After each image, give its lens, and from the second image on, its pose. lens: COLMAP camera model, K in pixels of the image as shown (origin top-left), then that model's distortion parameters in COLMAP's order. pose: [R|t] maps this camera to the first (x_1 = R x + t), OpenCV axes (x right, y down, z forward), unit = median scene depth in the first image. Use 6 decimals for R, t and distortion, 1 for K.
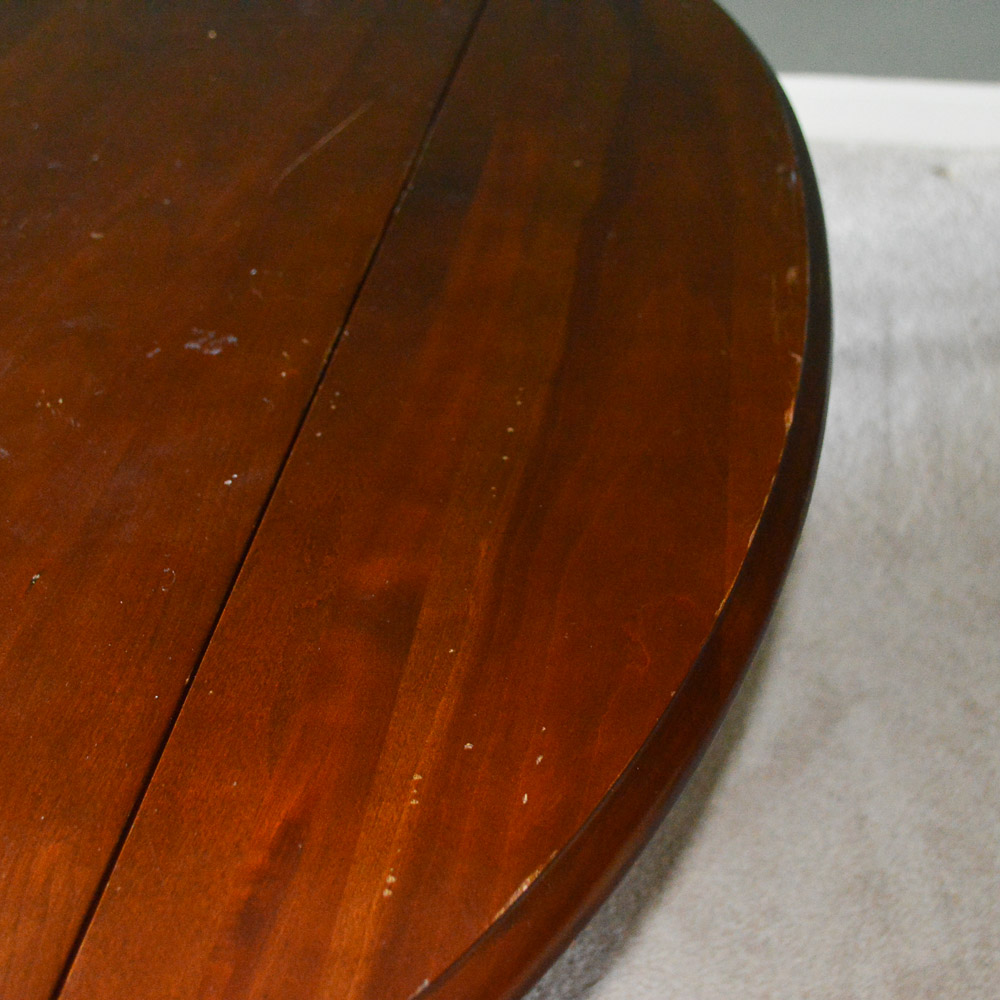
lens RADIAL K [[1519.6, 0, 500.0], [0, 1519.6, 500.0], [0, 0, 1]] dist [-0.074469, -0.082607]
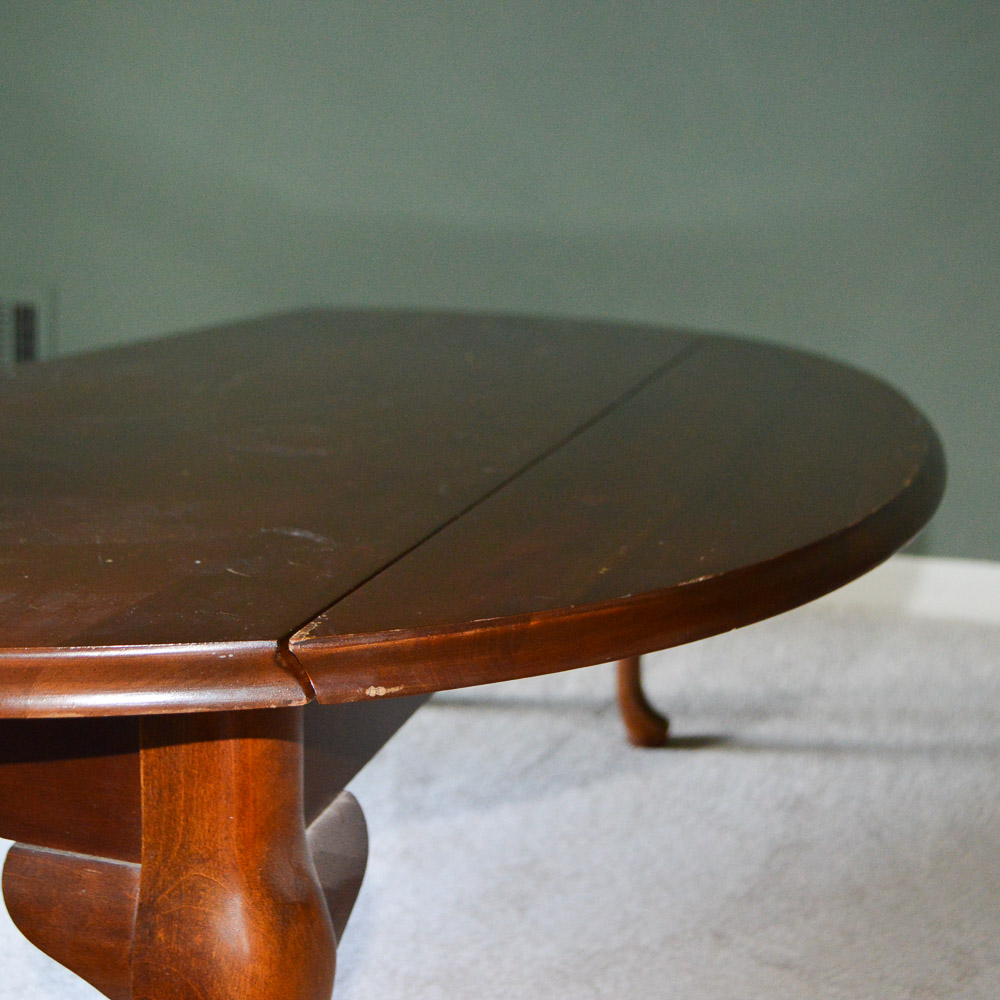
lens RADIAL K [[1519.6, 0, 500.0], [0, 1519.6, 500.0], [0, 0, 1]] dist [-0.074469, -0.082607]
pose [[0.991471, 0.054321, -0.118470, -0.003204], [-0.098336, 0.908356, -0.406472, 0.493872], [0.085533, 0.414654, 0.905950, -0.195281]]
